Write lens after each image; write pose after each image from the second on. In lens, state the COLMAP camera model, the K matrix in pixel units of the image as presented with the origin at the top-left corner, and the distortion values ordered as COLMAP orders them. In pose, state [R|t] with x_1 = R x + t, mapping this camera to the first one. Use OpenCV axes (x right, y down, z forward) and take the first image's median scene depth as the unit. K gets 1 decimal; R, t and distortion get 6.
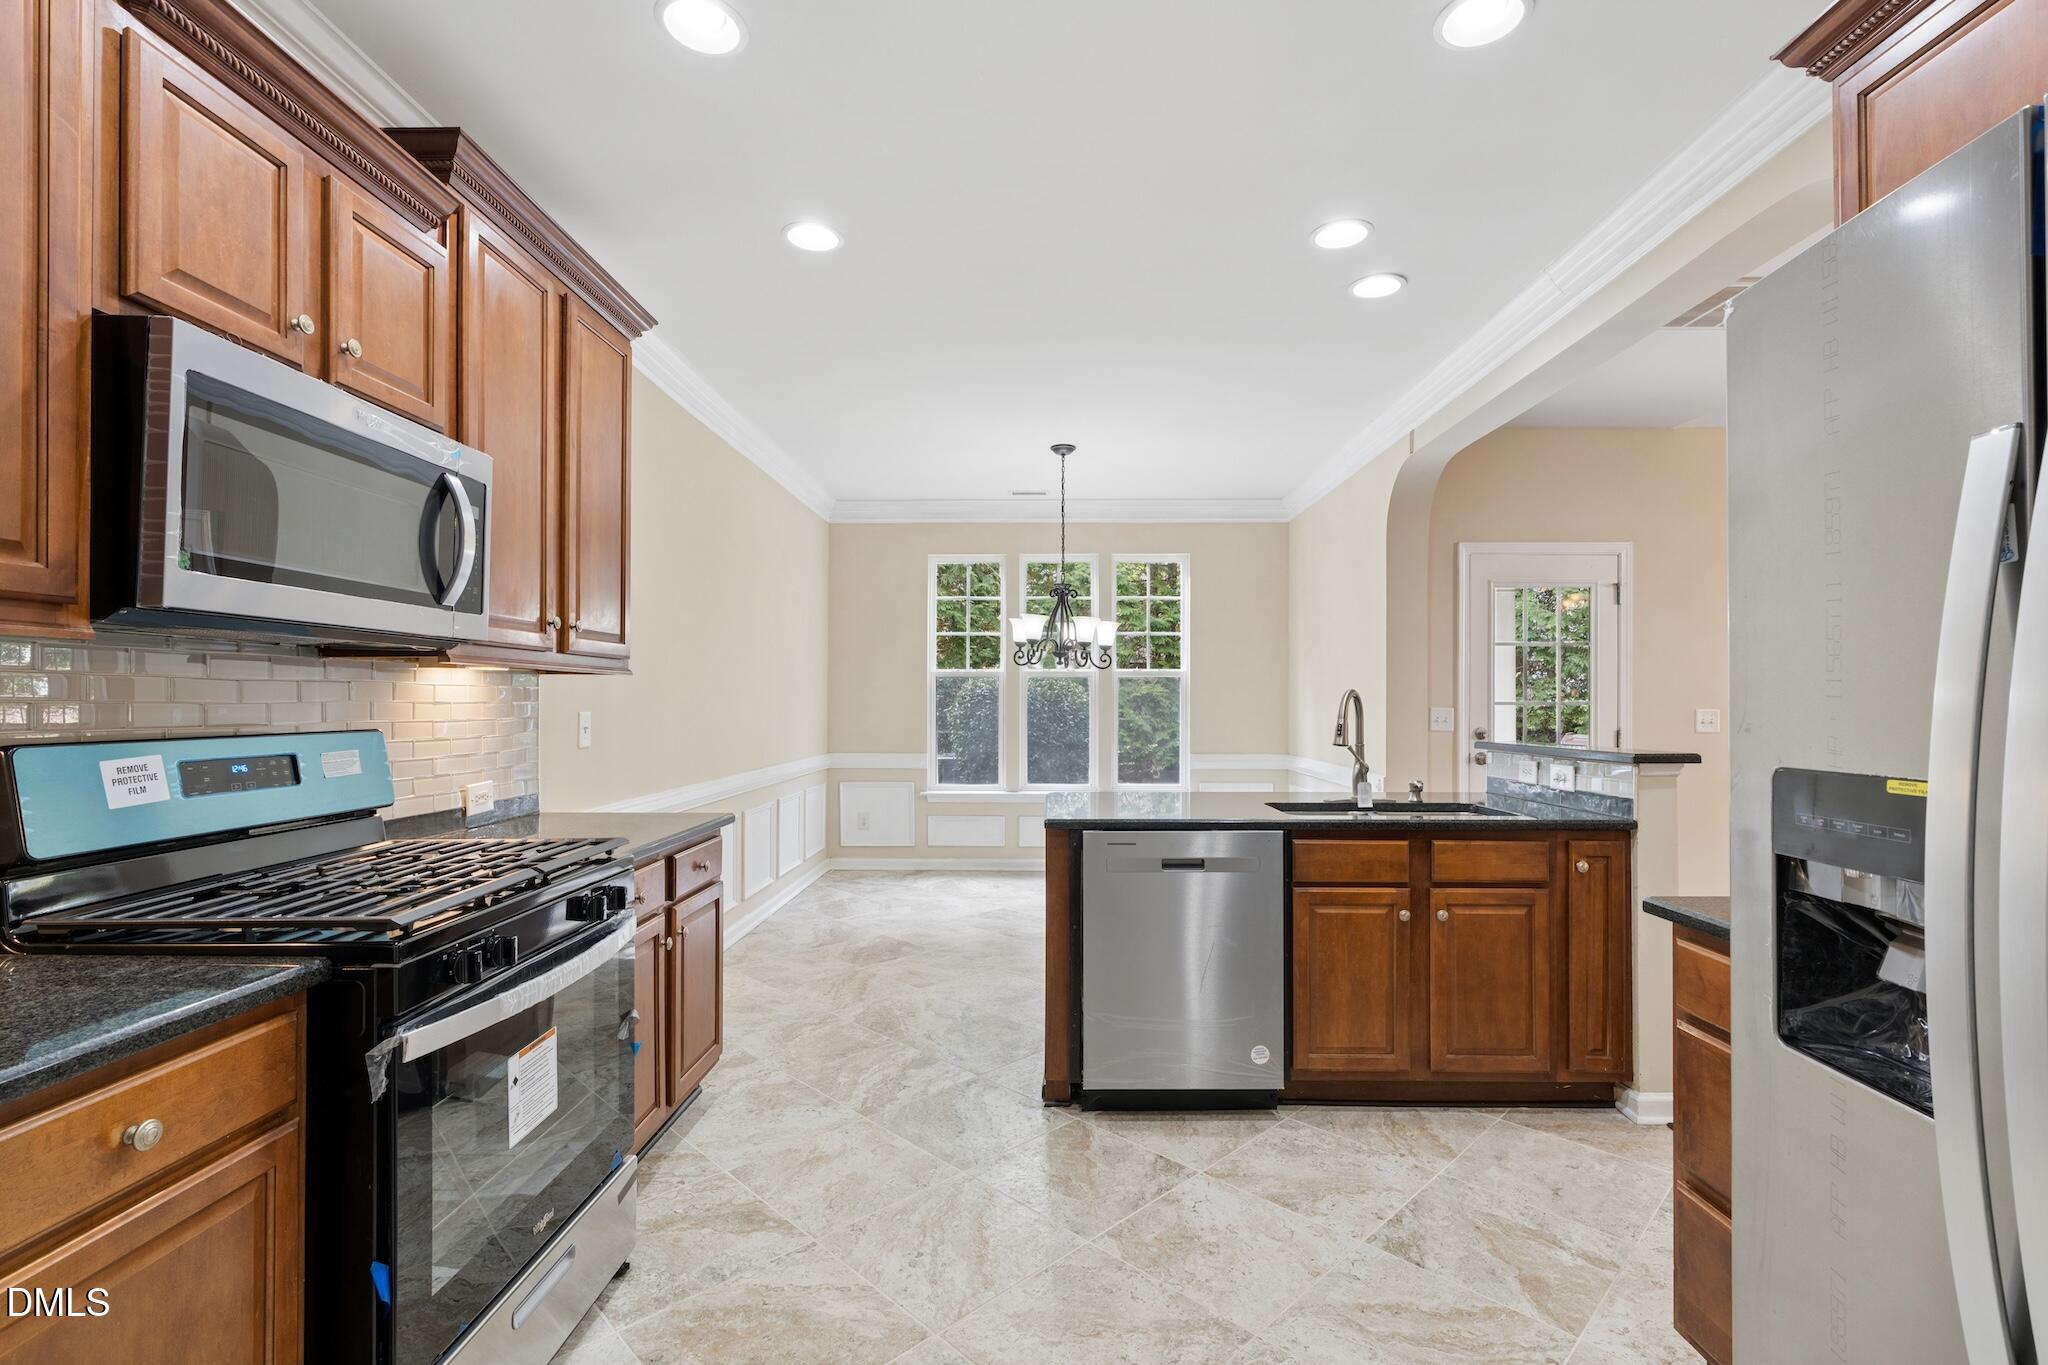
lens RADIAL K [[932.2, 0, 1036.5], [0, 932.2, 692.5], [0, 0, 1]] dist [0.001637, 0.000307]
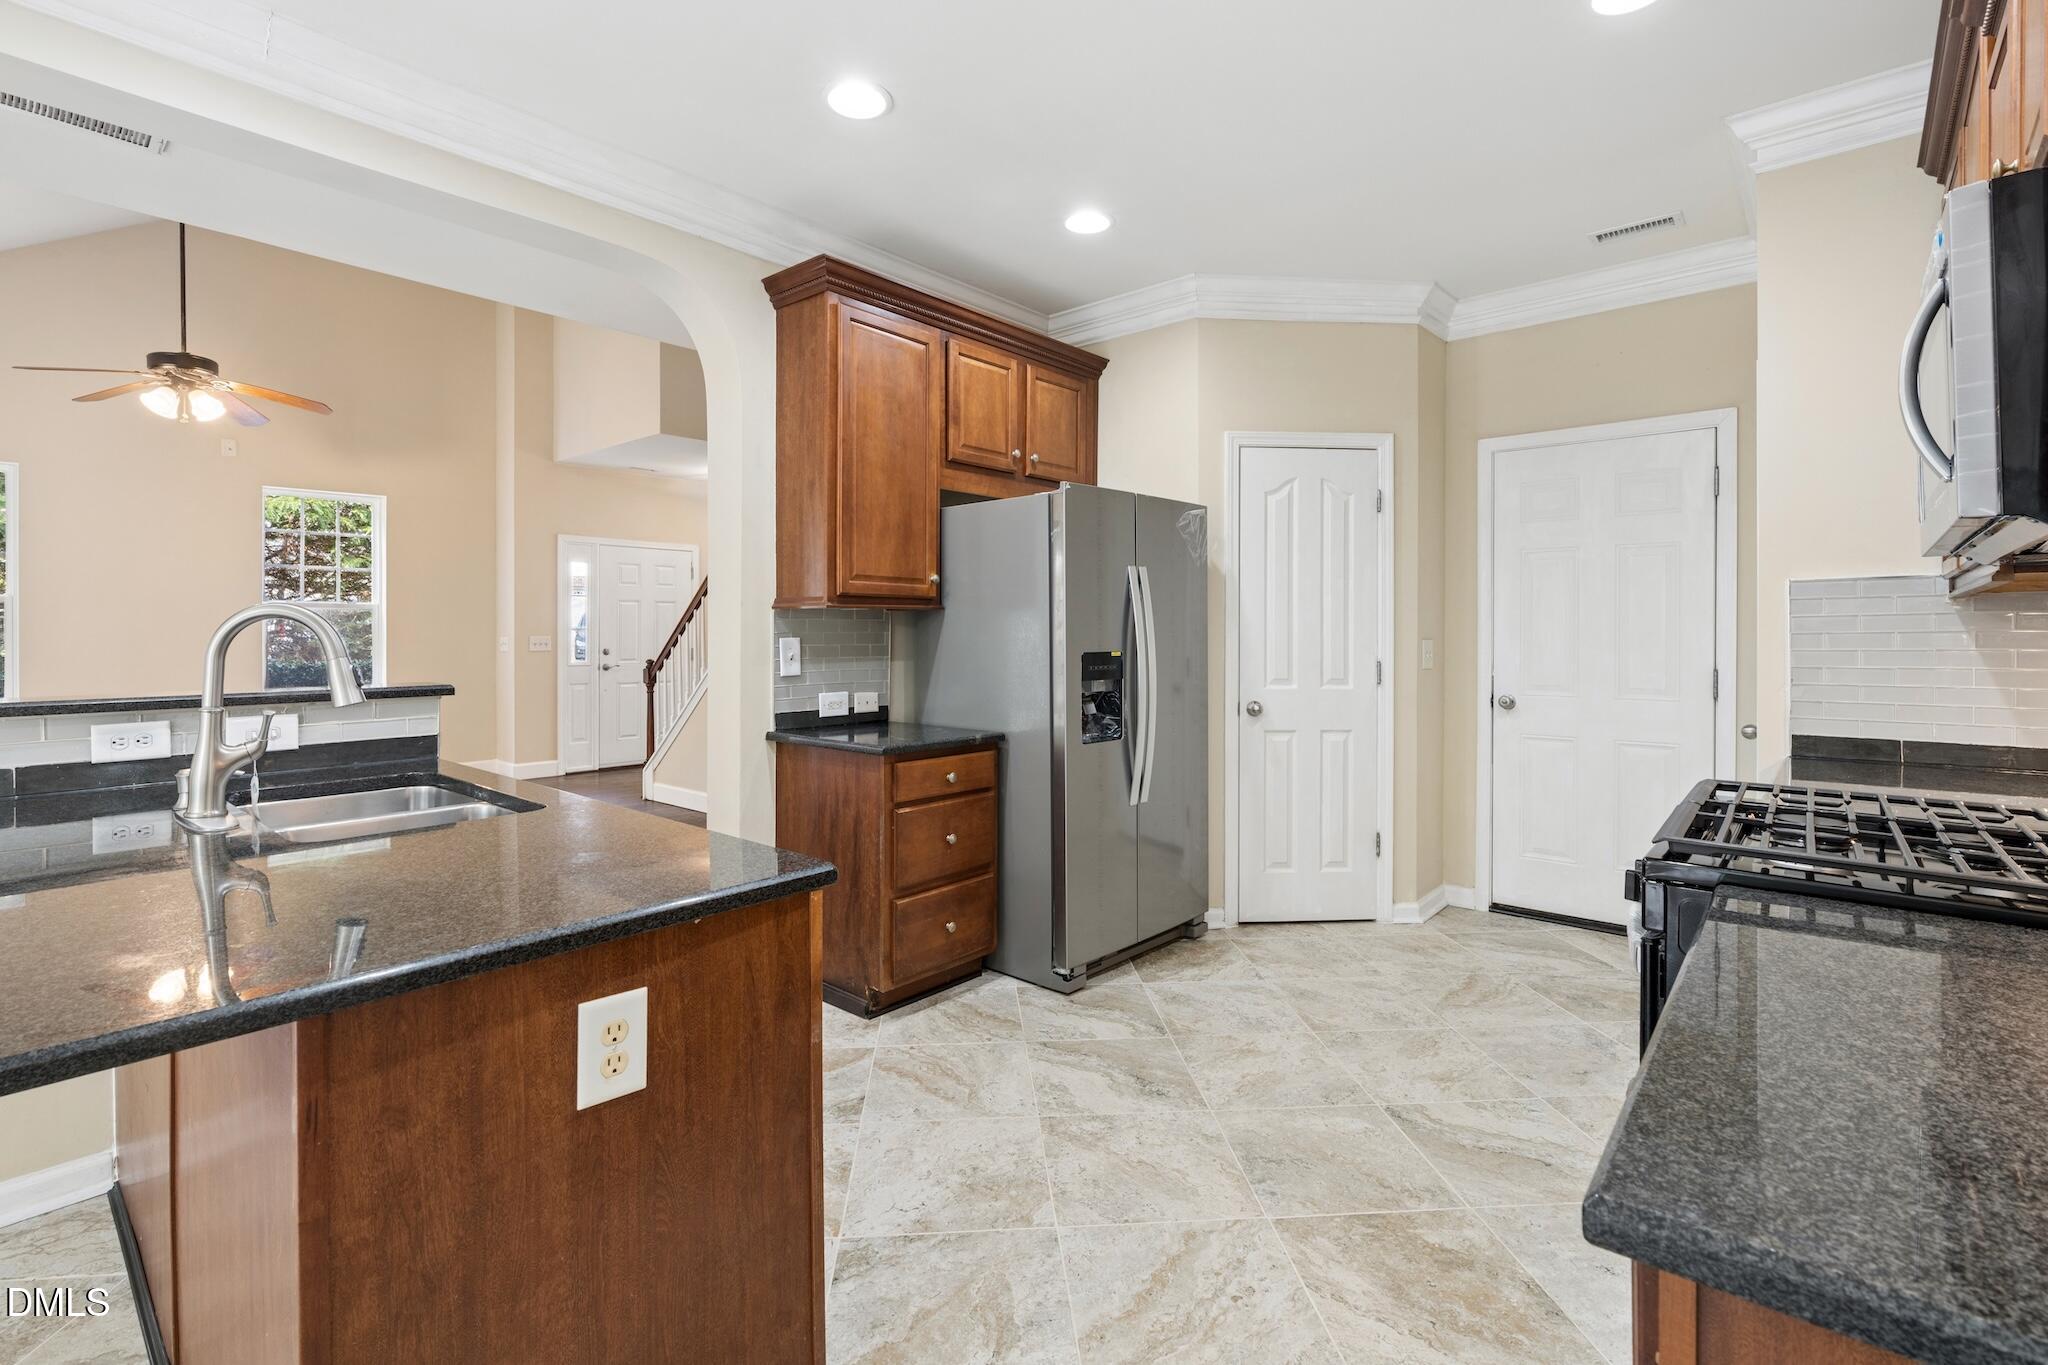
lens RADIAL K [[933.3, 0, 1031.0], [0, 933.3, 636.4], [0, 0, 1]] dist [-0.002233, -0.000026]
pose [[-0.764784, -0.003854, 0.644276, -0.381969], [-0.007320, 0.999970, -0.002707, 0.016333], [-0.644246, -0.006786, -0.764789, 1.298494]]
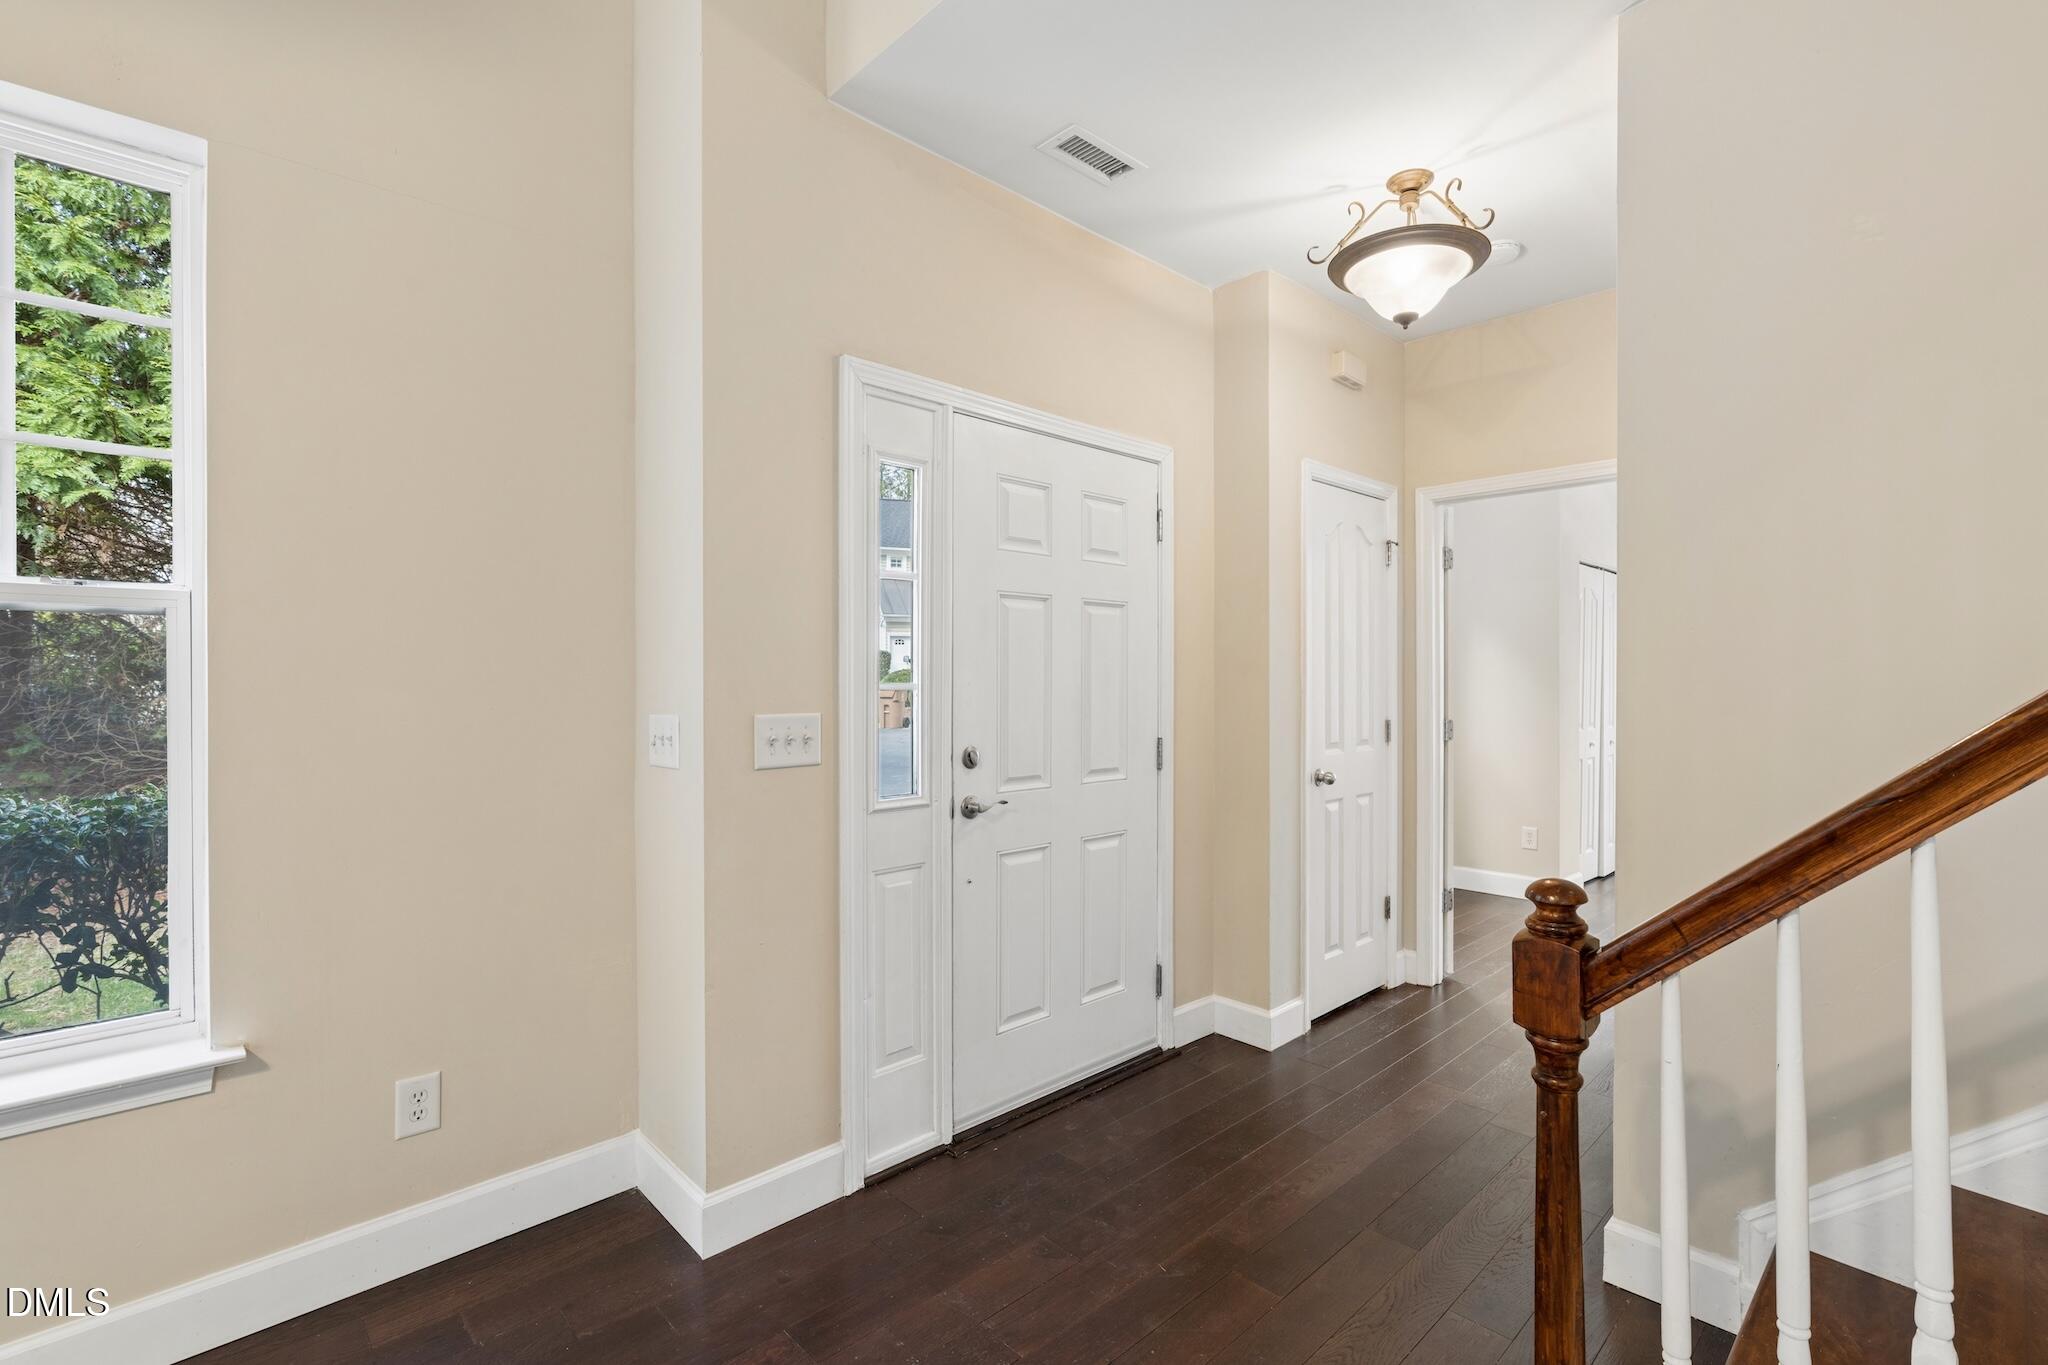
lens RADIAL K [[926.6, 0, 1031.1], [0, 926.6, 687.8], [0, 0, 1]] dist [-0.001730, 0.000120]
pose [[-0.698291, -0.006996, 0.715780, 1.871598], [-0.006709, 0.999972, 0.003229, -0.005995], [-0.715783, -0.002547, -0.698318, 0.494988]]
